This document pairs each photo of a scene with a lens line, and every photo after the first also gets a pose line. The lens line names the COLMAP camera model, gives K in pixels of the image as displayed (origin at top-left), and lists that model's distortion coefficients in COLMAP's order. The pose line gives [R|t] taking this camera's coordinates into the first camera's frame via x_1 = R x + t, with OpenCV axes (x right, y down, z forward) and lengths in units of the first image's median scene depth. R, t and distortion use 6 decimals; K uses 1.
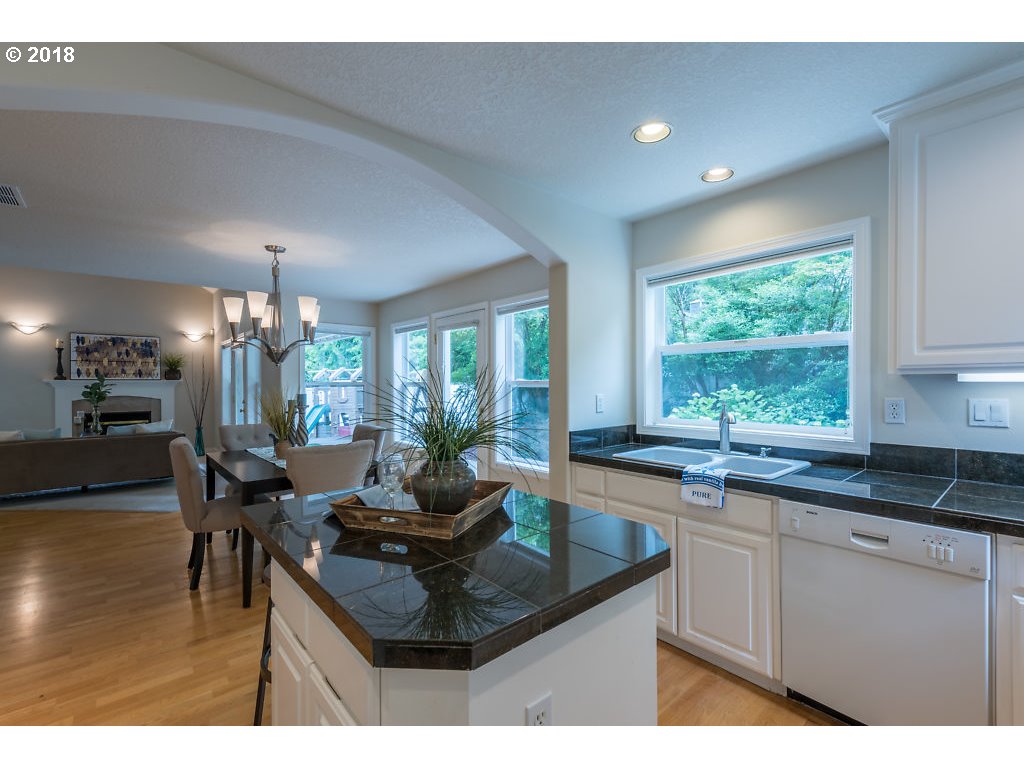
lens RADIAL K [[455.0, 0, 510.2], [0, 455.0, 383.0], [0, 0, 1]] dist [0.010941, -0.000656]
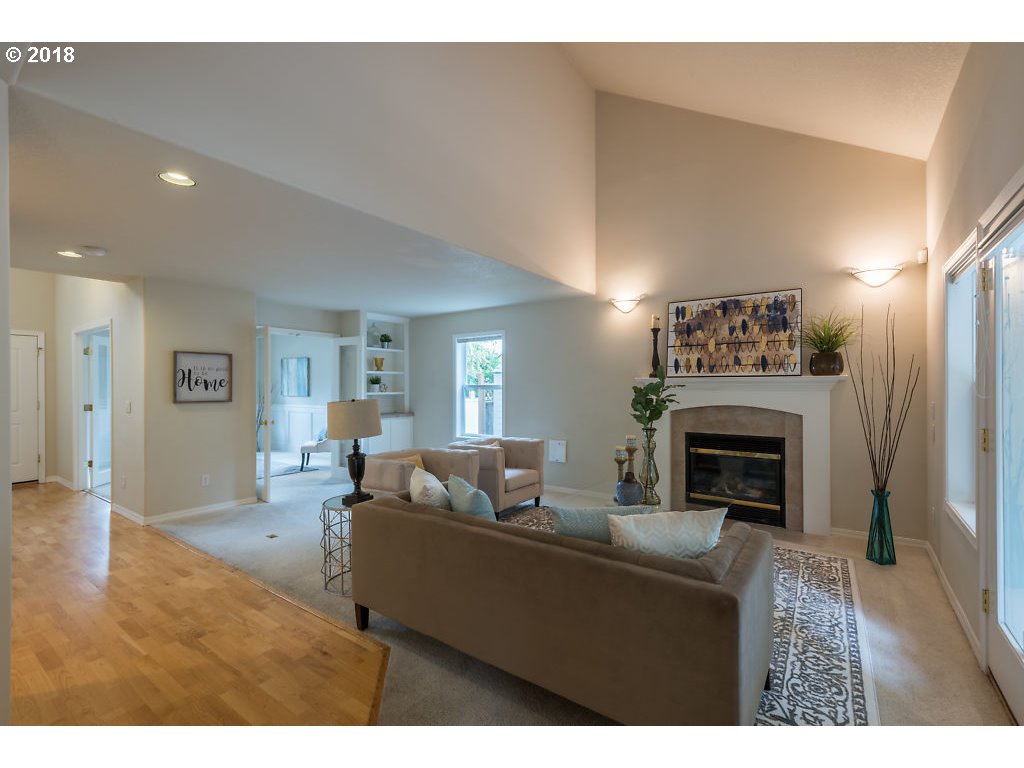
lens RADIAL K [[455.0, 0, 508.0], [0, 455.0, 389.0], [0, 0, 1]] dist [0.010941, -0.000656]
pose [[0.229796, 0.012961, -0.973153, -0.392421], [0.002528, 0.999900, 0.013914, -0.000029], [0.973236, -0.005657, 0.229740, 0.634438]]
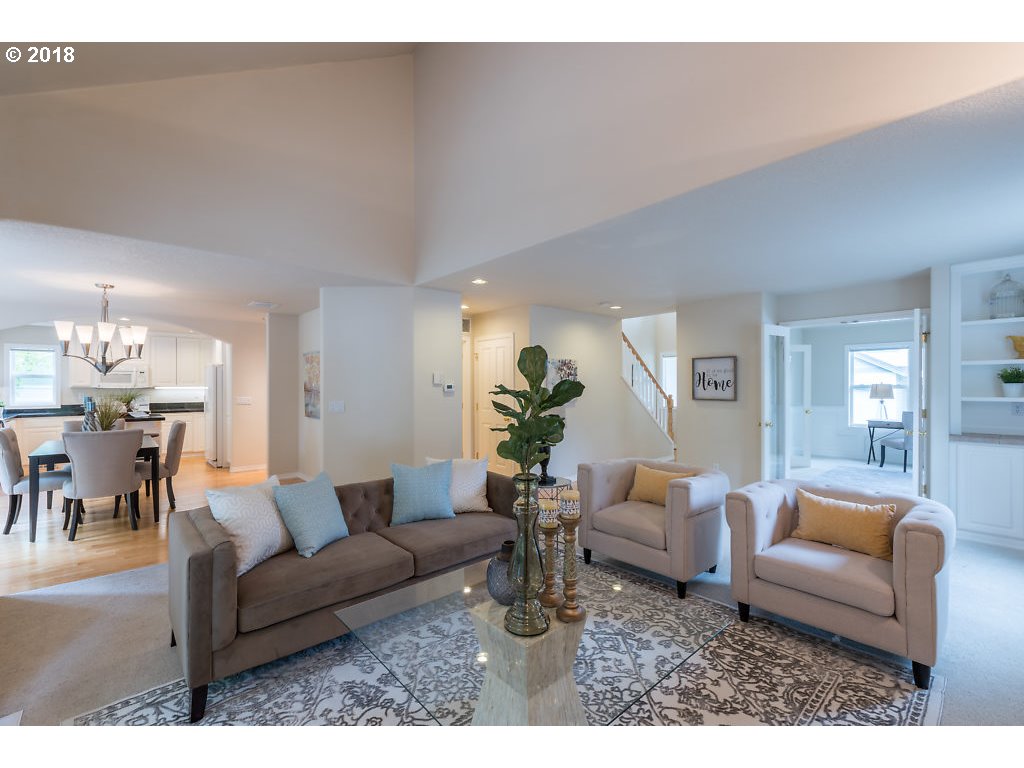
lens RADIAL K [[455.0, 0, 505.6], [0, 455.0, 385.6], [0, 0, 1]] dist [0.010941, -0.000656]
pose [[-0.999967, 0.007960, -0.001810, -0.755006], [0.007962, 0.999968, -0.000955, 0.000713], [0.001802, -0.000970, -0.999998, 1.065886]]
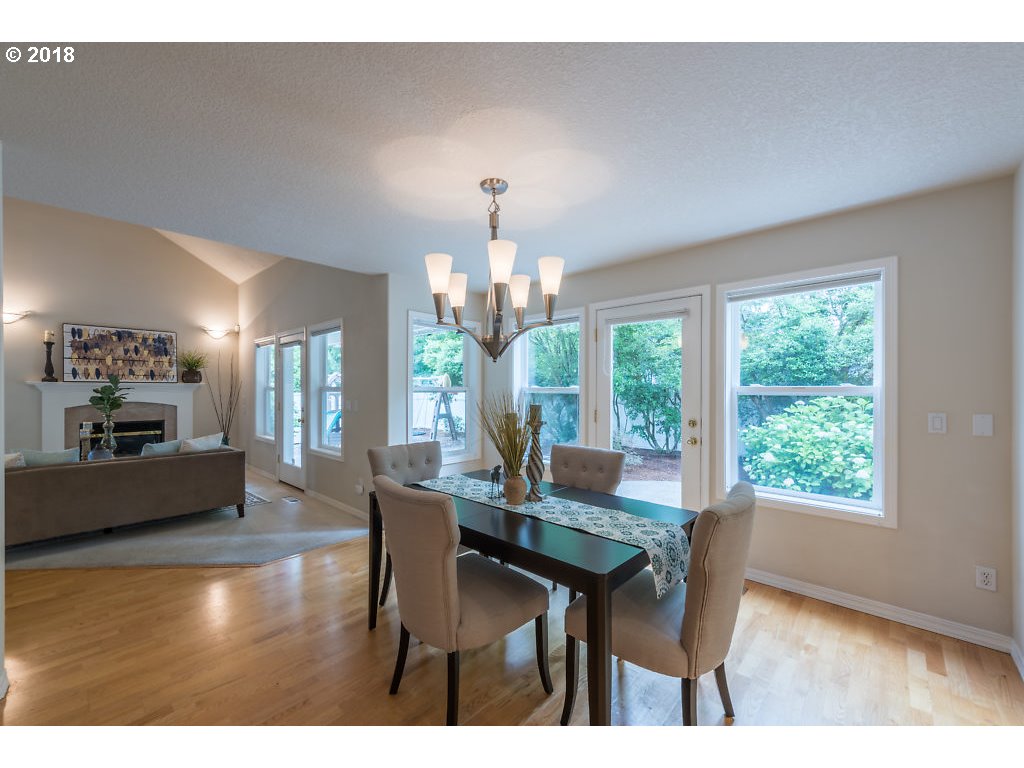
lens RADIAL K [[408.4, 0, 510.3], [0, 408.4, 388.6], [0, 0, 1]] dist [0.013061, -0.001850]
pose [[0.993275, 0.005859, 0.115629, -0.259498], [-0.005816, 0.999983, -0.000708, 0.000975], [-0.115631, 0.000030, 0.993292, 0.187005]]
